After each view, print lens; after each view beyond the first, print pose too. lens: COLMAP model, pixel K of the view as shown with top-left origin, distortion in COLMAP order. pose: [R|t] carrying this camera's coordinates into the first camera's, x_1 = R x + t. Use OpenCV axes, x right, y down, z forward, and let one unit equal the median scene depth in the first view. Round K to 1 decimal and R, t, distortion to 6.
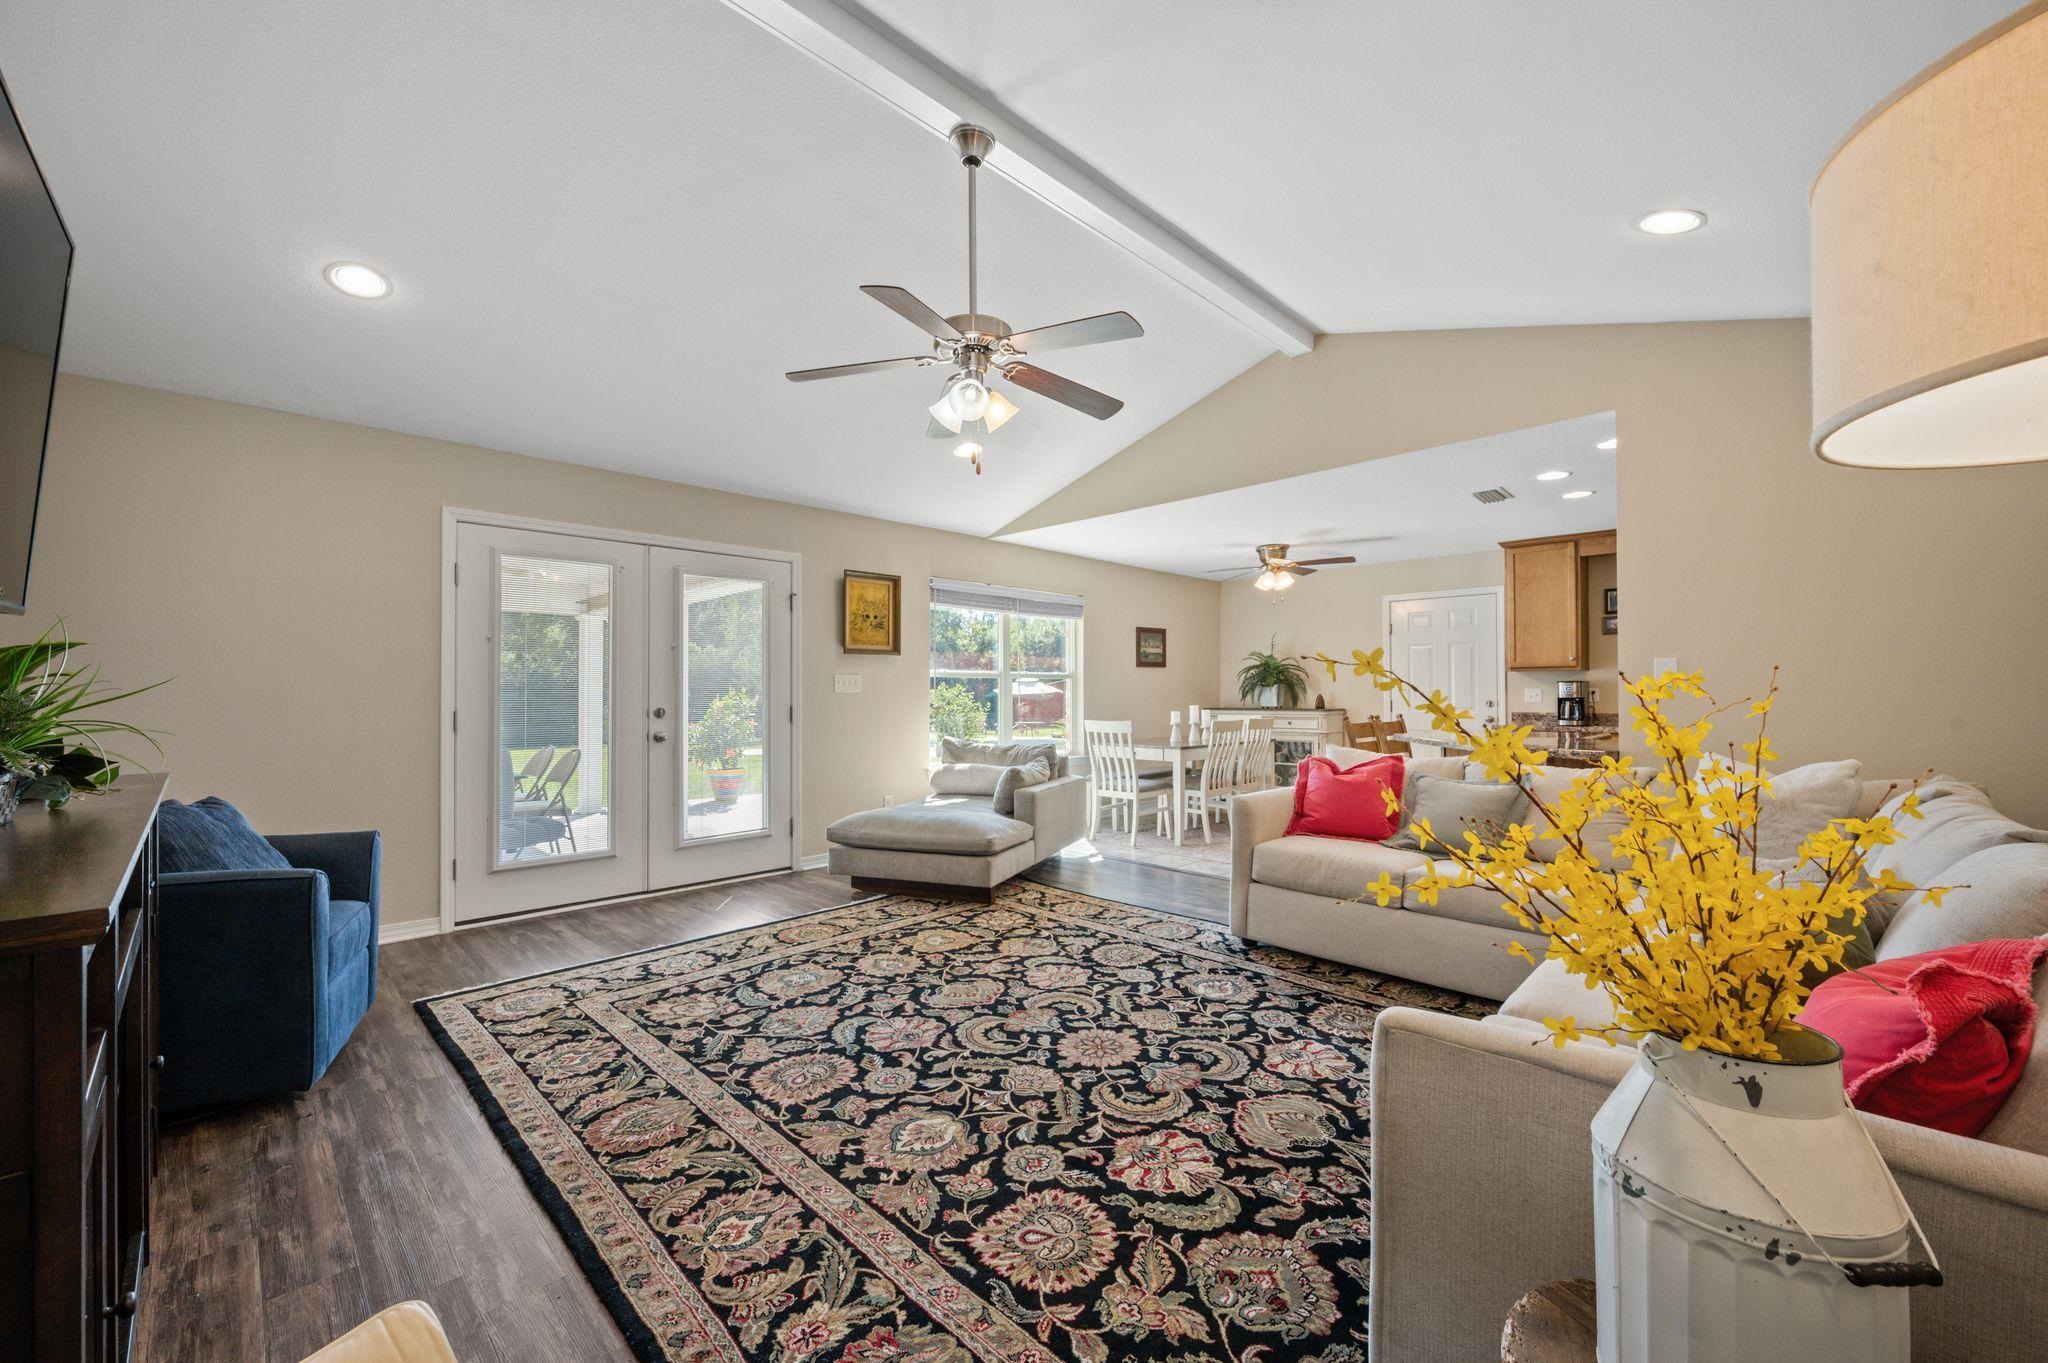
lens RADIAL K [[802.3, 0, 1023.3], [0, 802.3, 686.3], [0, 0, 1]] dist [-0.004196, 0.000168]
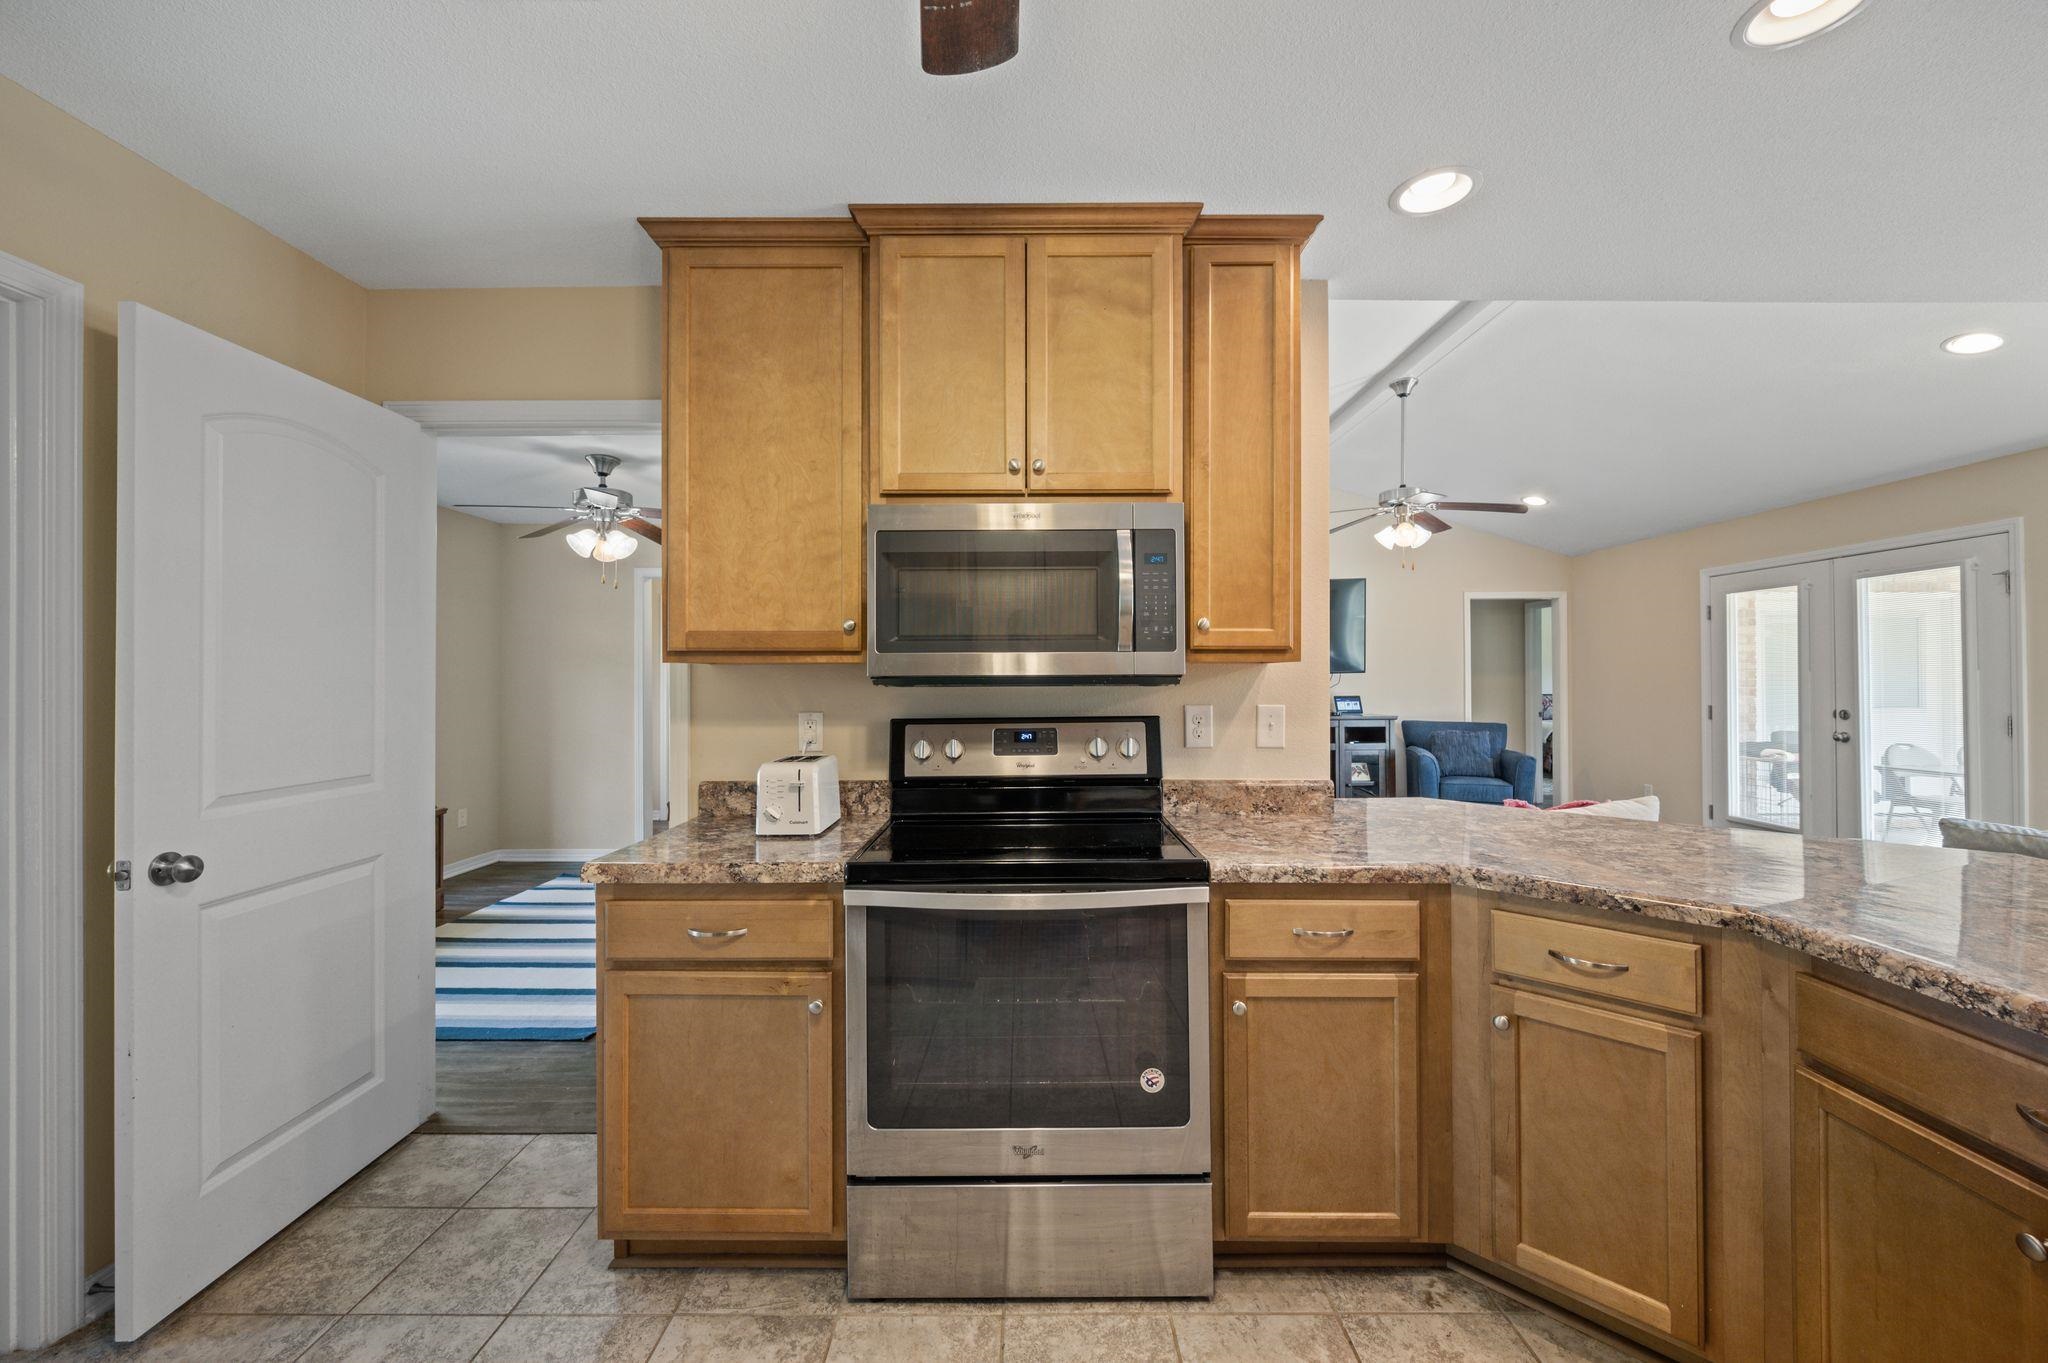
lens RADIAL K [[803.2, 0, 1023.1], [0, 803.2, 674.6], [0, 0, 1]] dist [-0.002356, -0.000121]
pose [[-0.710636, -0.000208, -0.703560, 1.714598], [0.010772, 0.999880, -0.011176, -0.031809], [0.703478, -0.015521, -0.710548, 1.607307]]
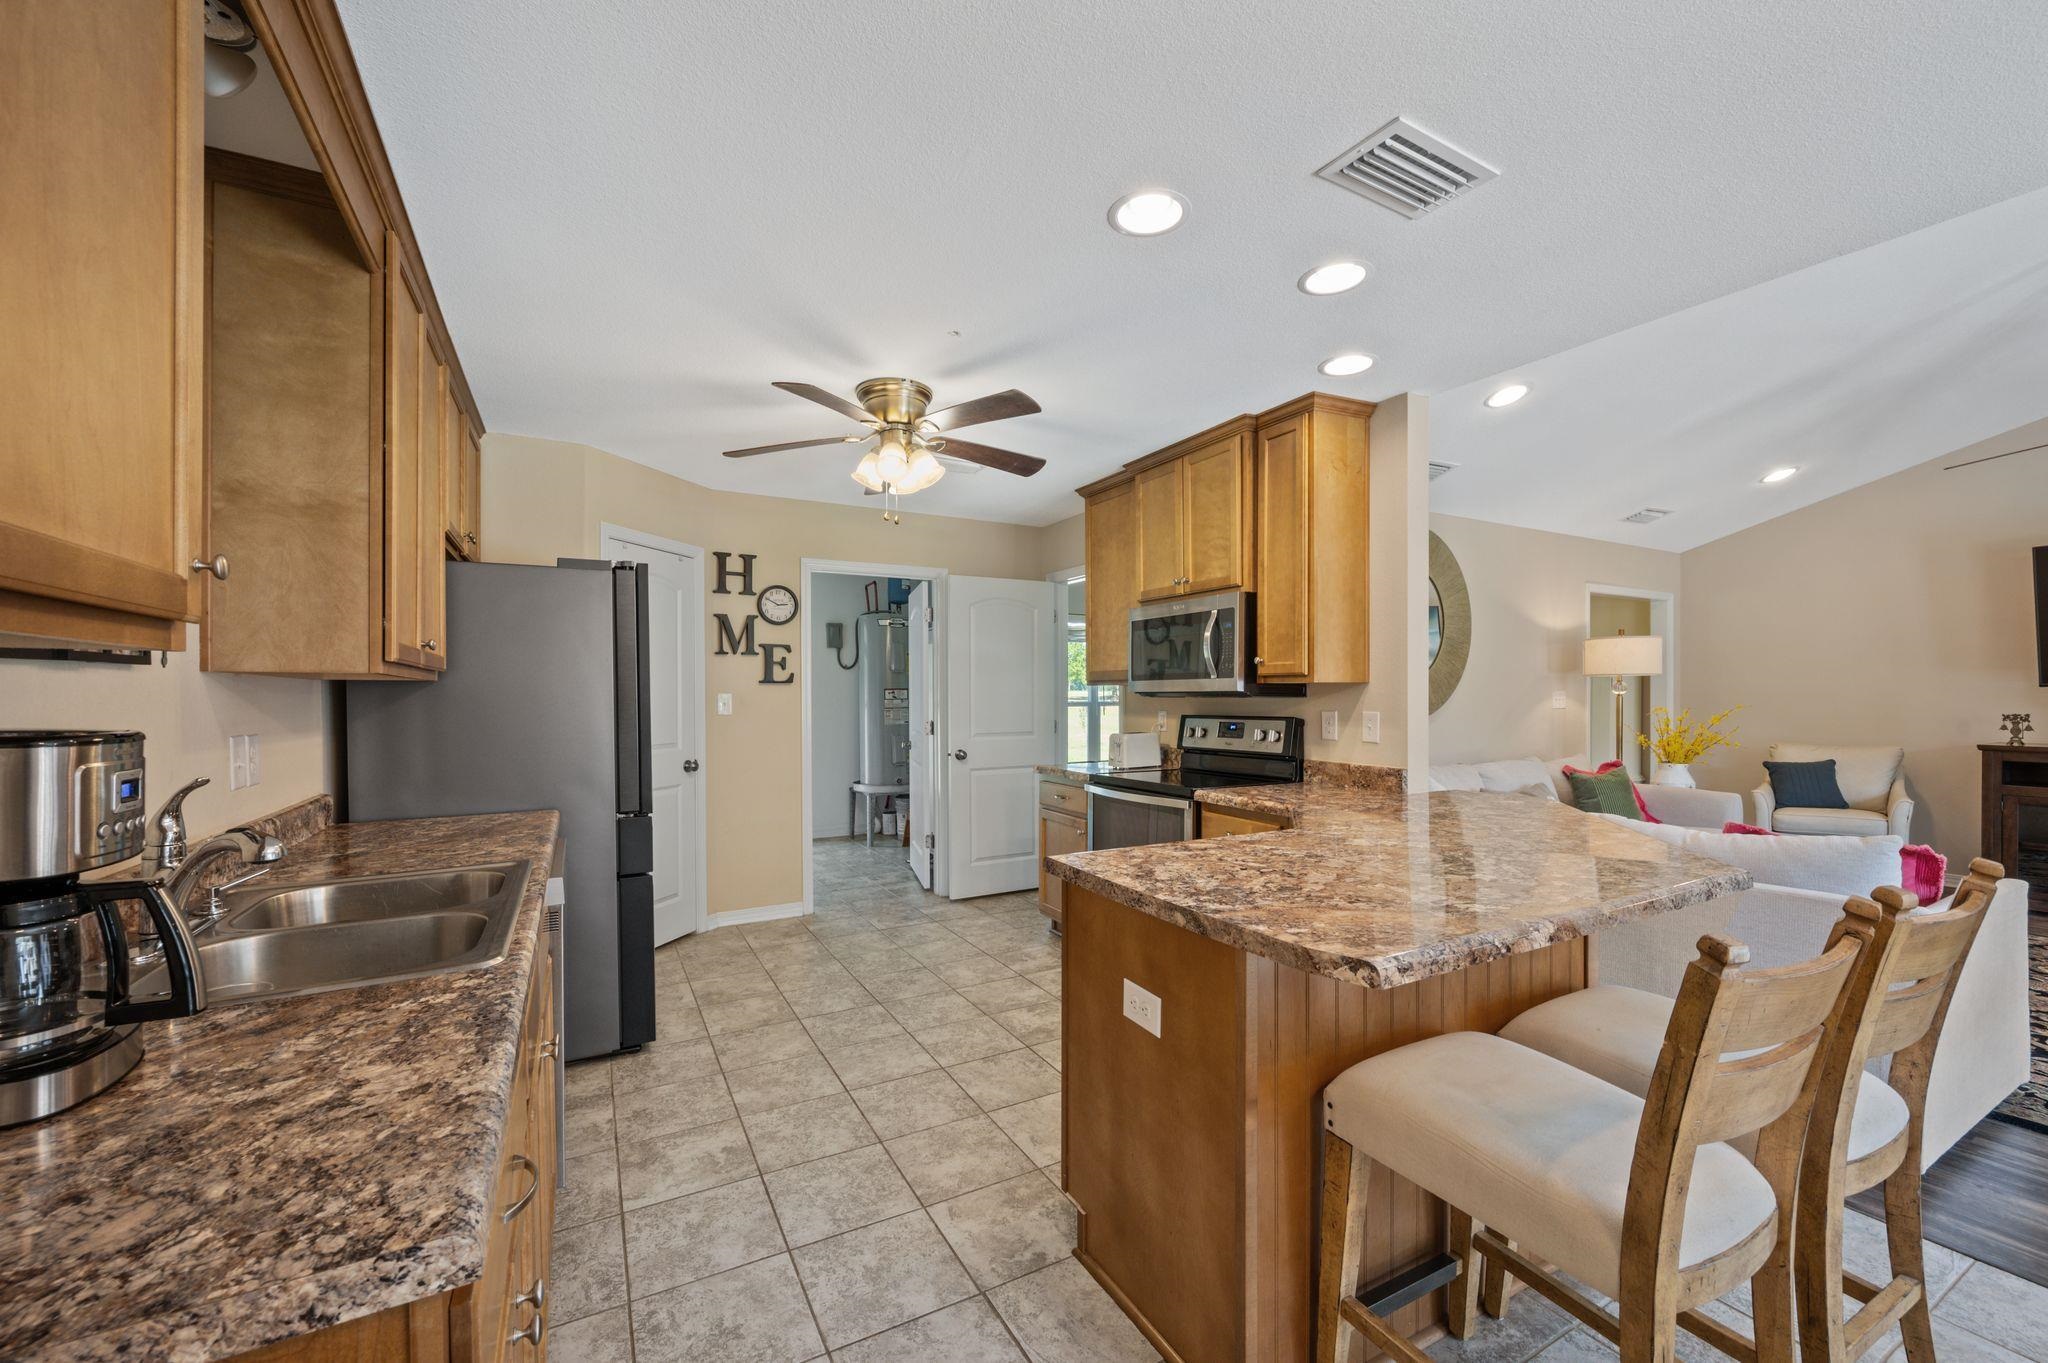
lens RADIAL K [[808.7, 0, 1027.4], [0, 808.7, 701.2], [0, 0, 1]] dist [0.000865, 0.000328]
pose [[-0.960877, 0.003597, 0.276951, 1.128489], [0.003798, 0.999993, 0.000189, -0.024940], [-0.276948, 0.001234, -0.960884, 2.417559]]
